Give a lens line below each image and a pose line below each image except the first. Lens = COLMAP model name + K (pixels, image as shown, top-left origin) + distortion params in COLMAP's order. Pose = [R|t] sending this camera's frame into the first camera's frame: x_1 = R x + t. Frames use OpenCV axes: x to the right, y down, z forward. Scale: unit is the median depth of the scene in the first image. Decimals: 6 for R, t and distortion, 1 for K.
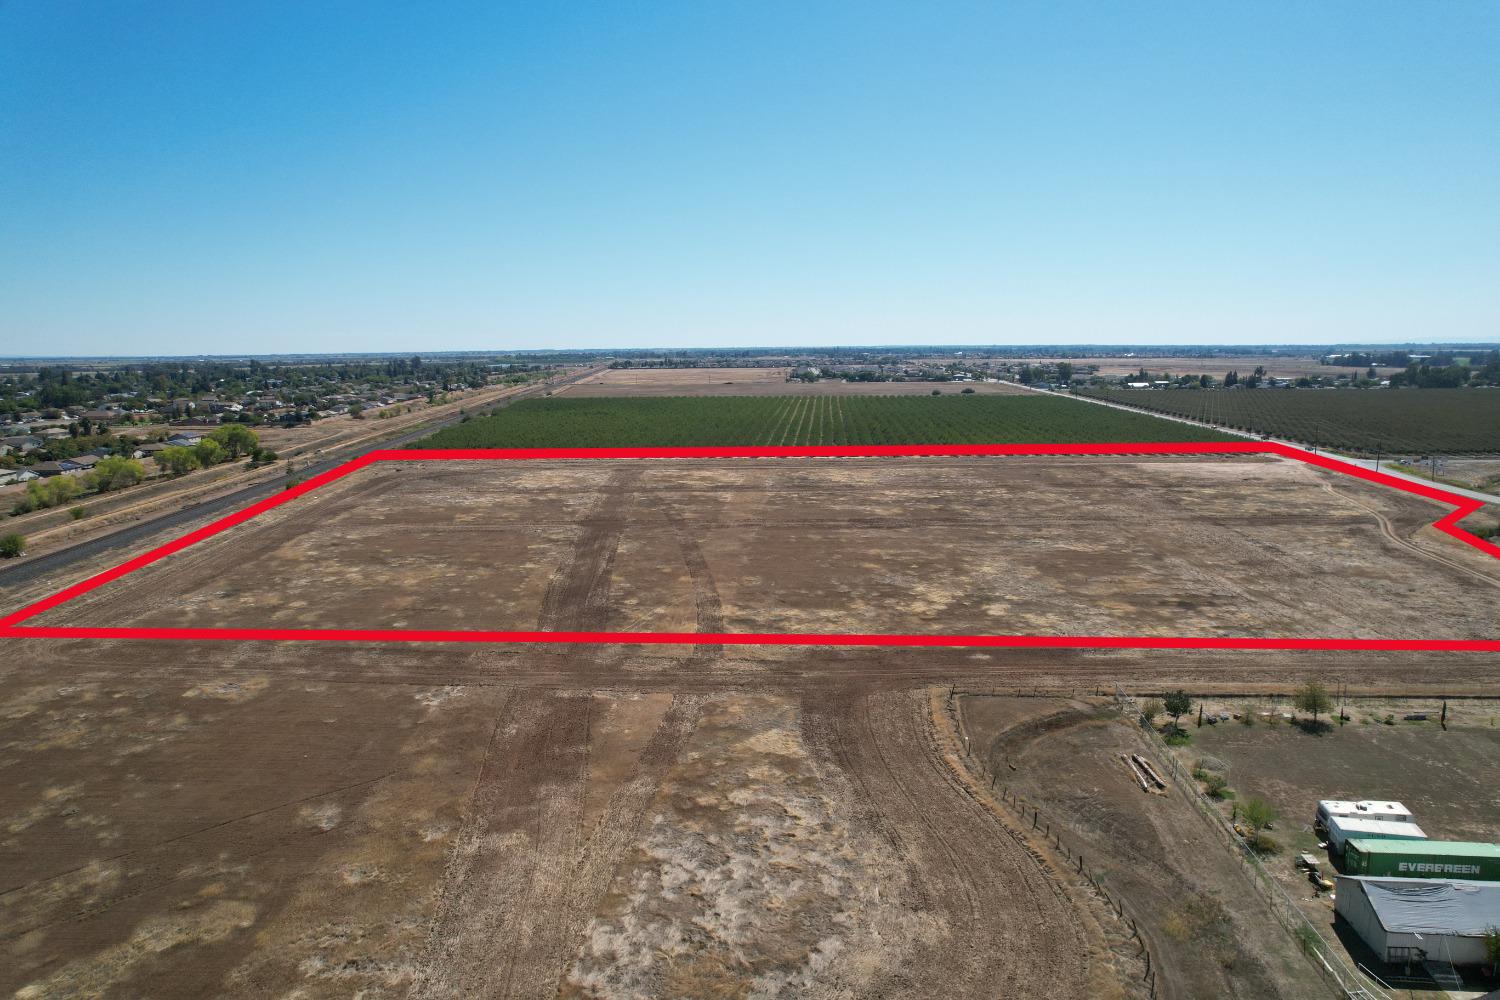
lens RADIAL K [[956.4, 0, 754.3], [0, 956.4, 493.7], [0, 0, 1]] dist [-0.066182, 0.054446]
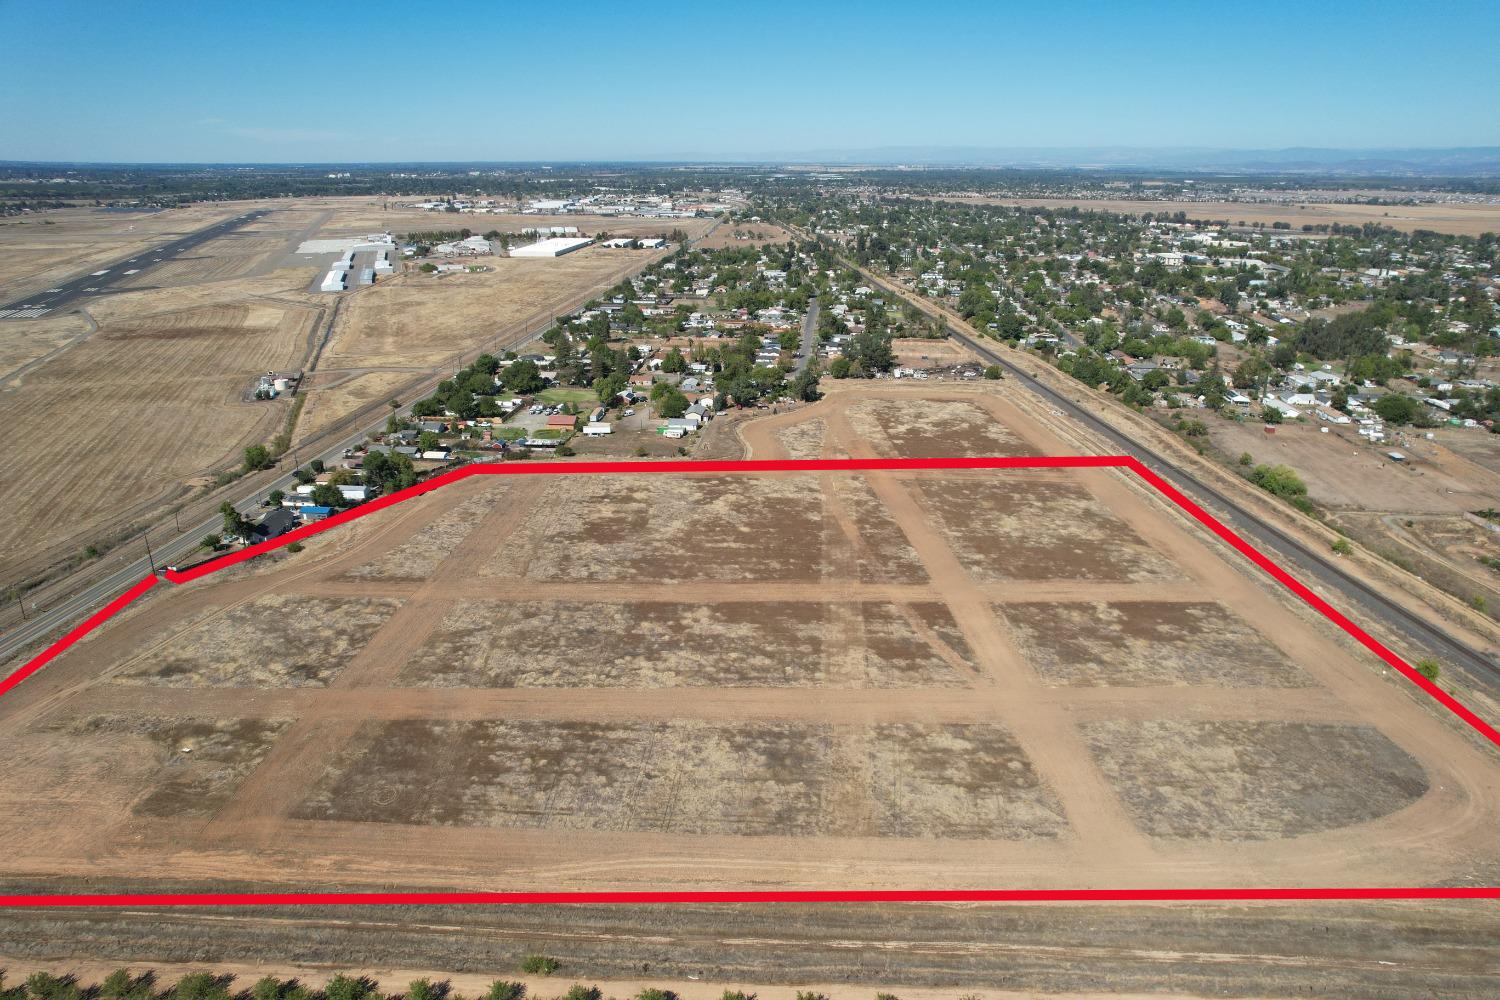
lens RADIAL K [[956.4, 0, 759.5], [0, 956.4, 507.7], [0, 0, 1]] dist [-0.066182, 0.054446]
pose [[-0.999978, 0.004958, -0.004518, 0.165994], [0.002133, 0.873578, 0.486680, -1.209417], [0.006359, 0.486659, -0.873569, 3.876713]]
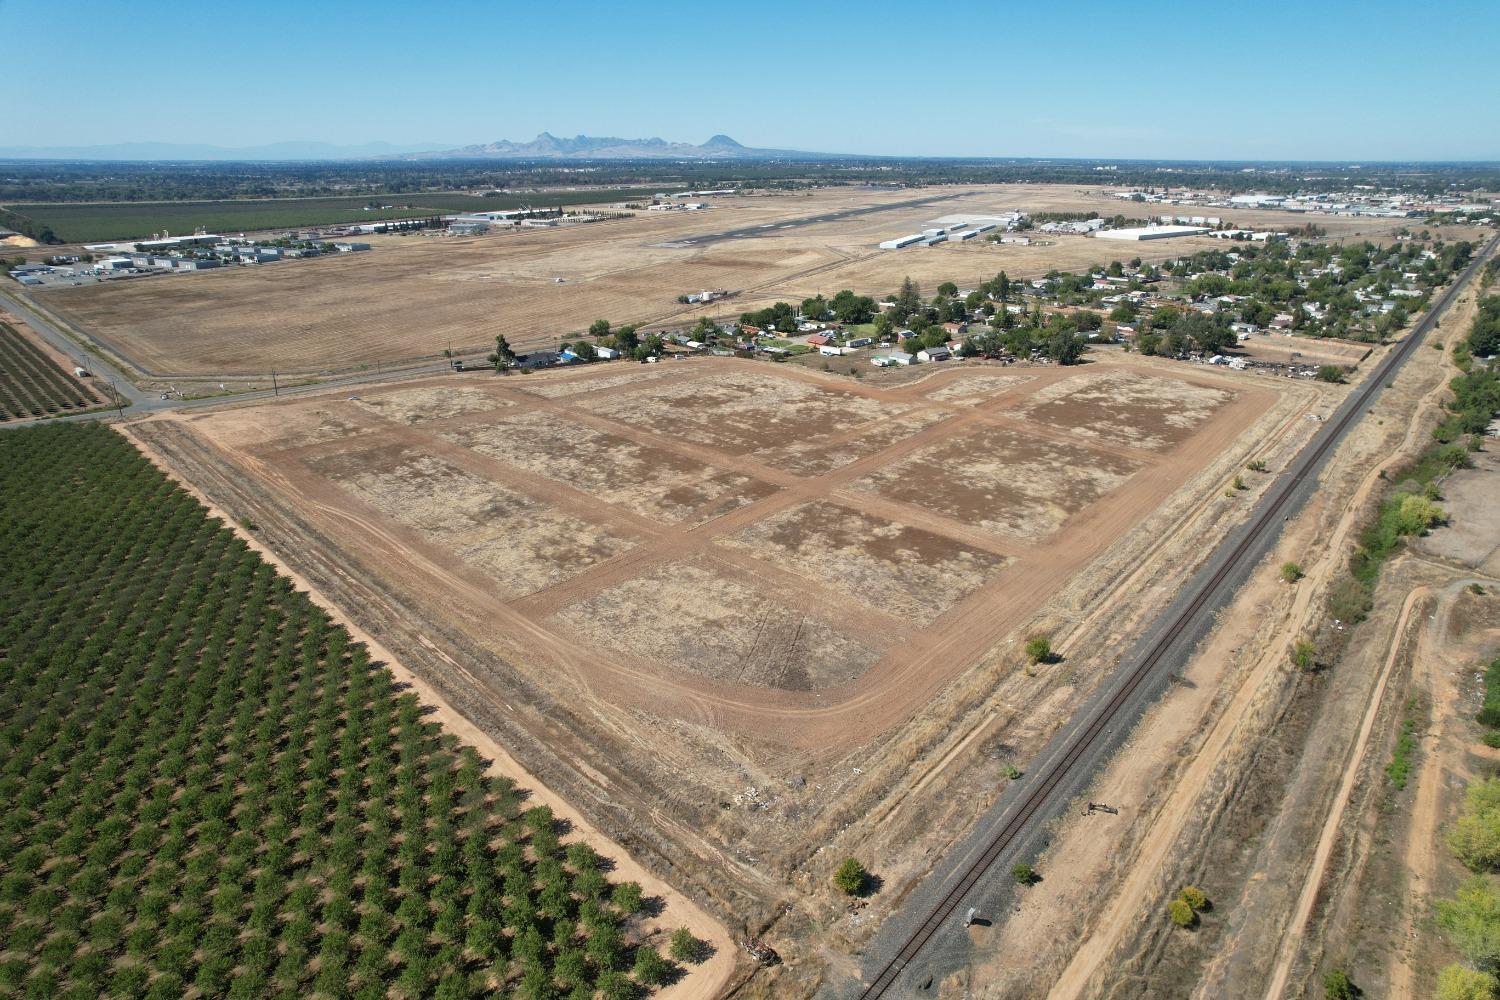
lens RADIAL K [[956.4, 0, 759.3], [0, 956.4, 503.4], [0, 0, 1]] dist [-0.066182, 0.054446]
pose [[-0.722401, -0.232786, 0.651113, -1.825488], [0.111496, 0.890094, 0.441929, -0.999977], [-0.682427, 0.391846, -0.617050, 3.634267]]
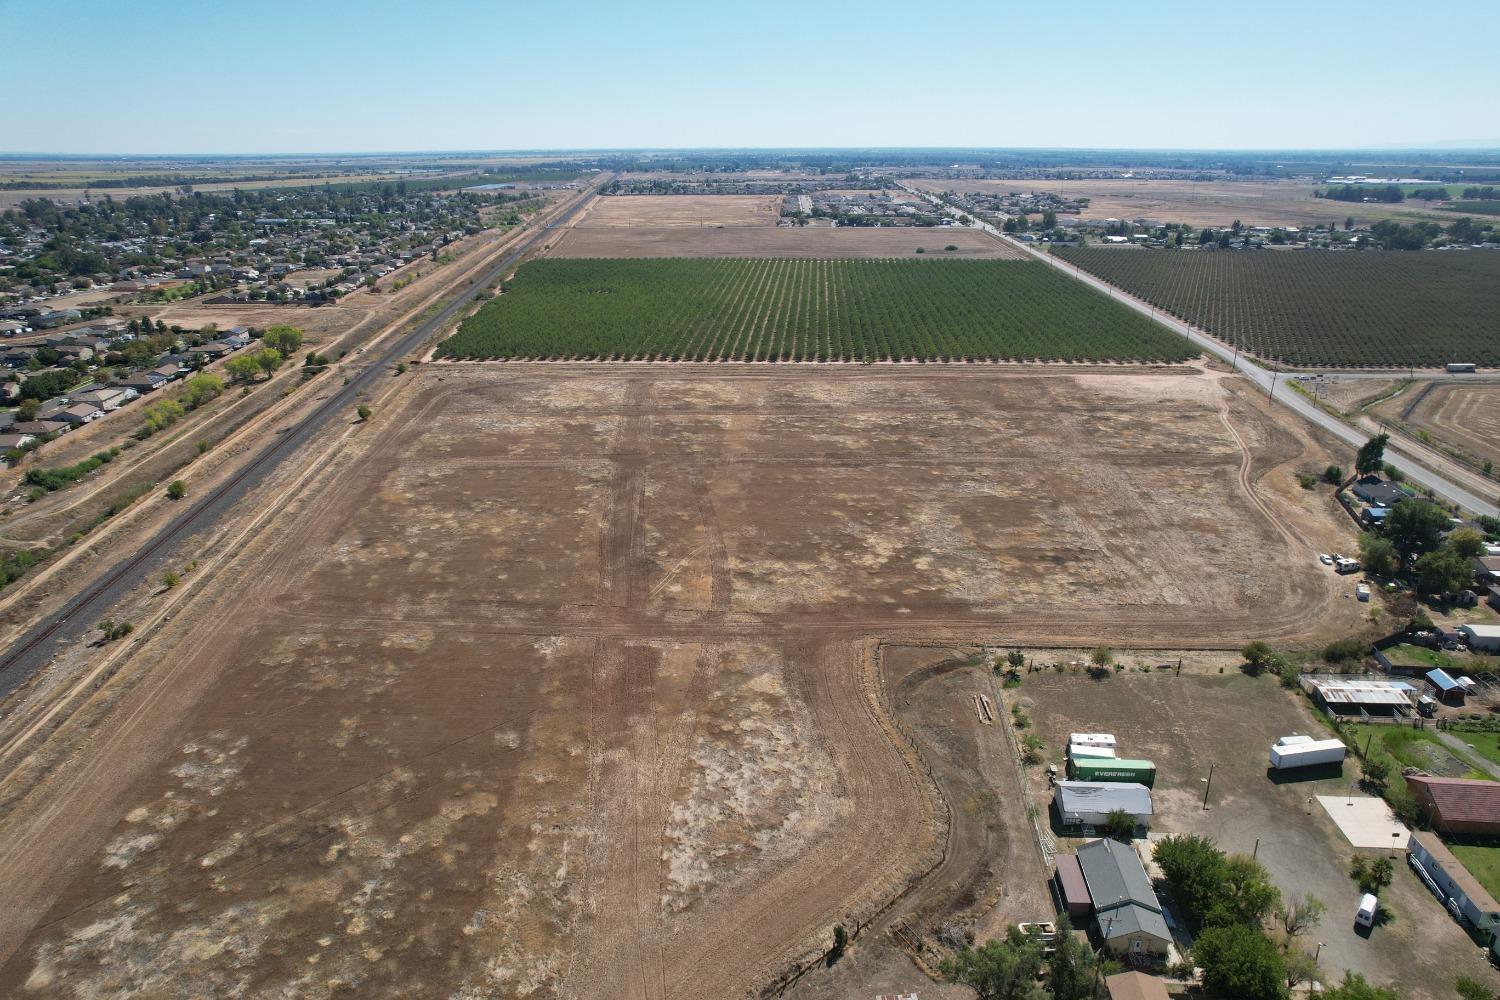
lens RADIAL K [[956.4, 0, 750.7], [0, 956.4, 503.3], [0, 0, 1]] dist [-0.066182, 0.054446]
pose [[0.999969, 0.000829, 0.007828, -0.016425], [-0.002443, 0.978027, 0.208463, -0.348614], [-0.007483, -0.208476, 0.977999, -0.490178]]
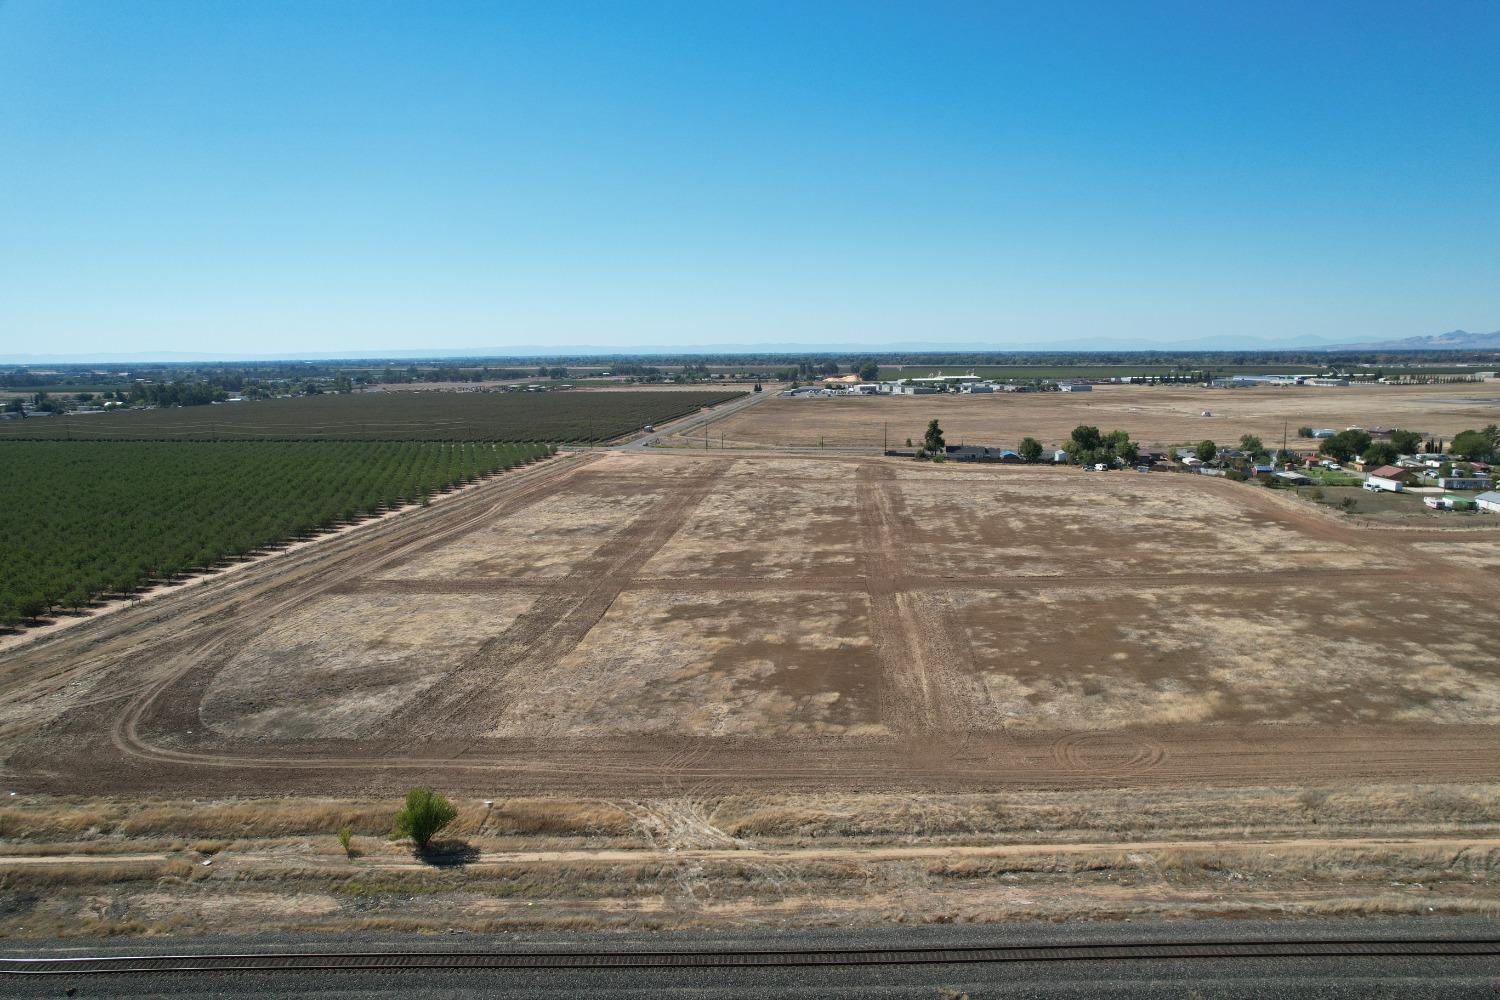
lens RADIAL K [[956.4, 0, 759.6], [0, 956.4, 498.0], [0, 0, 1]] dist [-0.066182, 0.054446]
pose [[0.079294, -0.144277, 0.986355, -1.835053], [0.161897, 0.978198, 0.130068, -0.306254], [-0.983617, 0.149375, 0.100924, 2.047766]]
